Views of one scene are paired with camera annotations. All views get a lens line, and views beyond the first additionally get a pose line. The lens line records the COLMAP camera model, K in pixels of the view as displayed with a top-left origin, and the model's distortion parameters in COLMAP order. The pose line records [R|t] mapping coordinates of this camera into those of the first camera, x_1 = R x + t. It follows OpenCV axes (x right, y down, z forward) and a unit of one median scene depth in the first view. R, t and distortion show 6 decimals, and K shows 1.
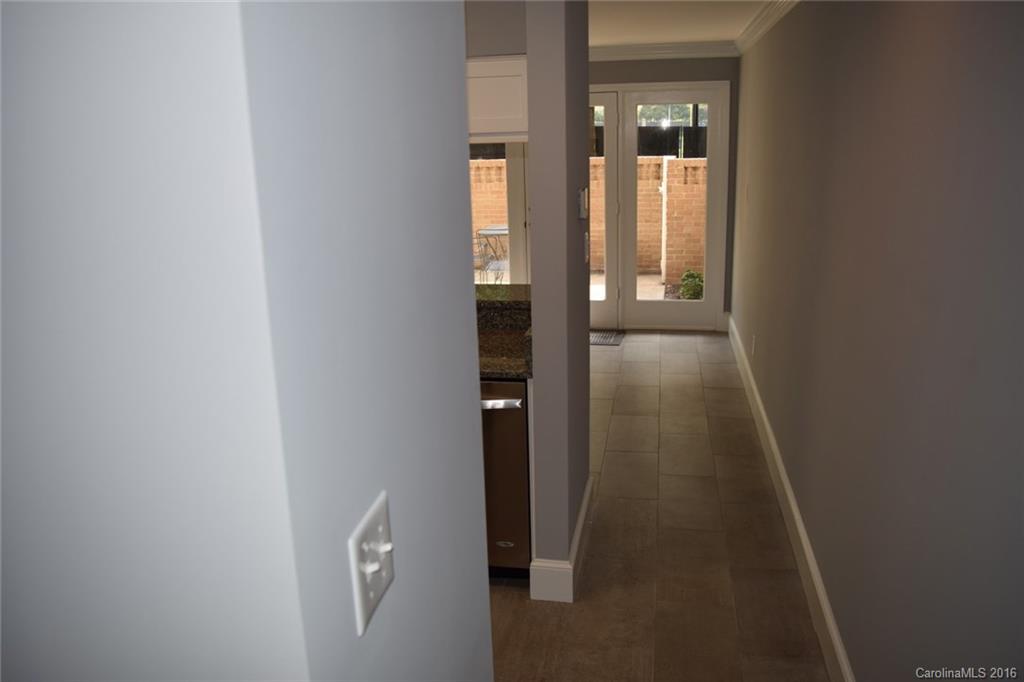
lens RADIAL K [[817.1, 0, 511.7], [0, 817.1, 340.6], [0, 0, 1]] dist [-0.087302, 0.016385]
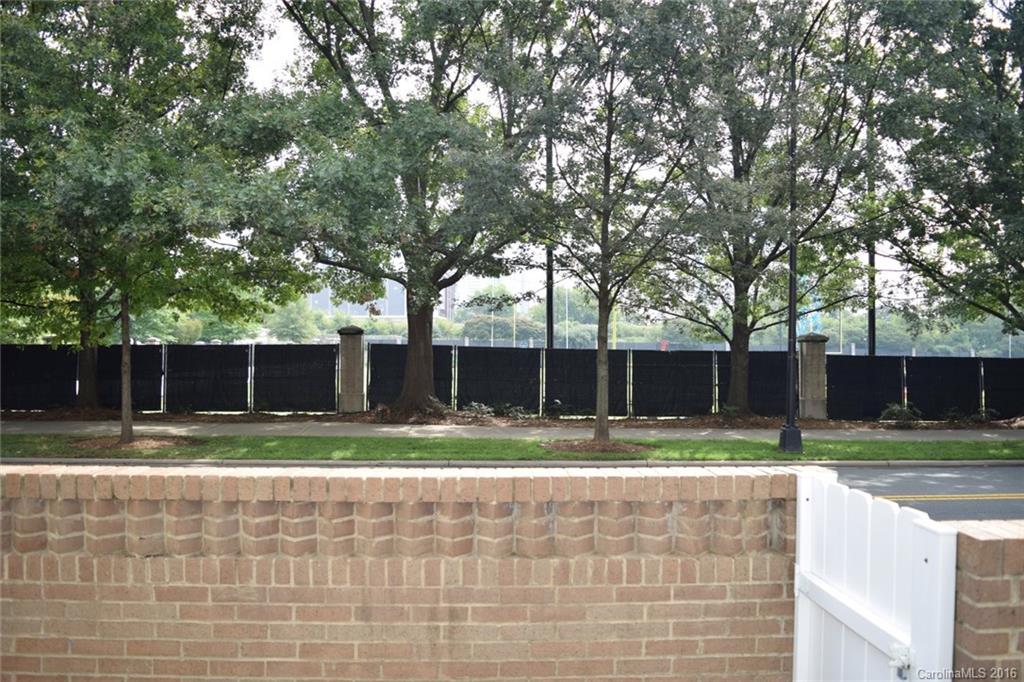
lens RADIAL K [[817.1, 0, 511.7], [0, 817.1, 340.9], [0, 0, 1]] dist [-0.087302, 0.016385]
pose [[0.976638, 0.031240, 0.212610, 0.028896], [0.024695, 0.966506, -0.255455, -0.192543], [-0.213470, 0.254737, 0.943154, 0.710839]]
